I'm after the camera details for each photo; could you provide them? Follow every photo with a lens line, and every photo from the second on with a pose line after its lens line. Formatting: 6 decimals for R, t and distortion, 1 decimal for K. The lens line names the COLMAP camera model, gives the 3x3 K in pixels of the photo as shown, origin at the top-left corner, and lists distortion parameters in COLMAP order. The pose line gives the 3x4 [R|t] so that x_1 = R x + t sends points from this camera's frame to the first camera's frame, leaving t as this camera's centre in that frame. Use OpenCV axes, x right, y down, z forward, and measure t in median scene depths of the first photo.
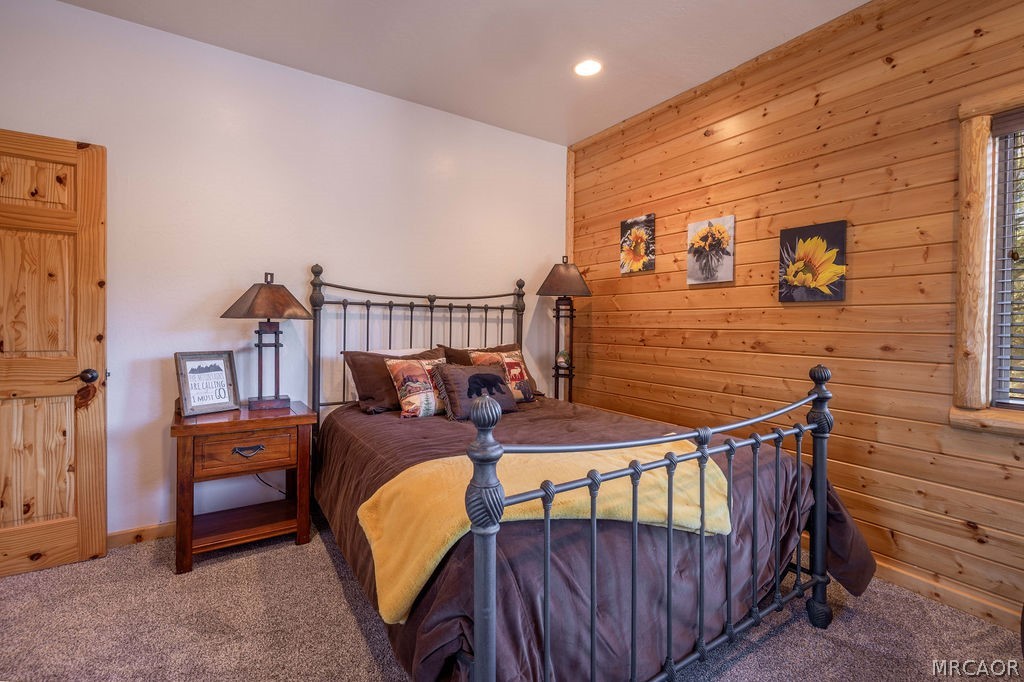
lens RADIAL K [[441.1, 0, 507.2], [0, 441.1, 325.8], [0, 0, 1]] dist [-0.002122, -0.000207]
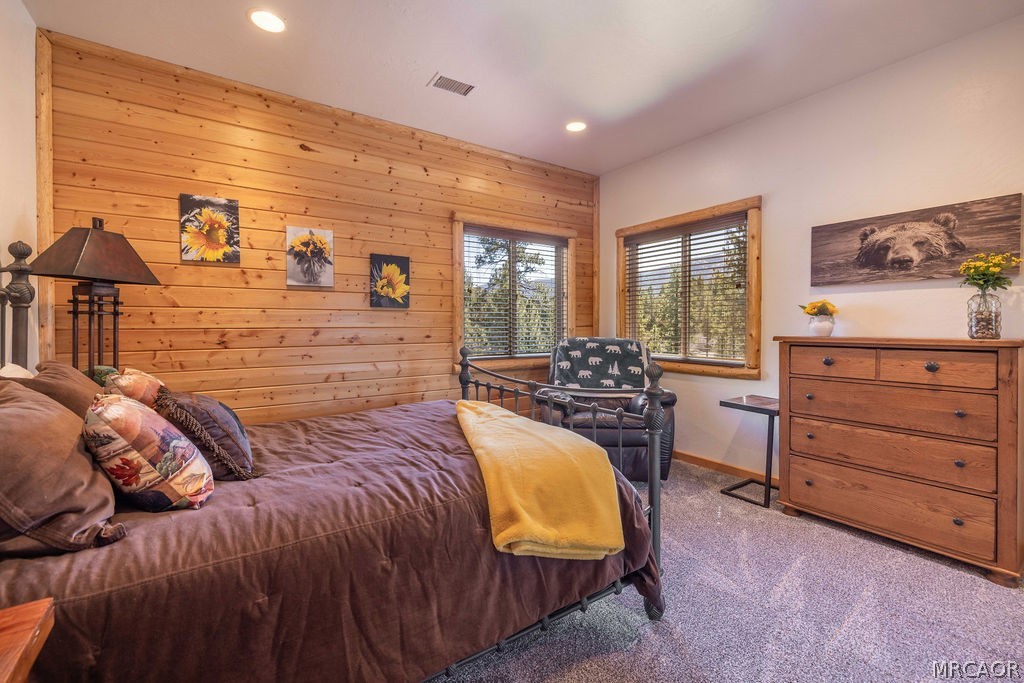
lens RADIAL K [[441.1, 0, 510.6], [0, 441.1, 332.3], [0, 0, 1]] dist [-0.002122, -0.000207]
pose [[-0.015755, -0.025518, 0.999550, -0.636062], [0.007810, 0.999641, 0.025643, -0.005133], [-0.999845, 0.008210, -0.015550, 0.501547]]
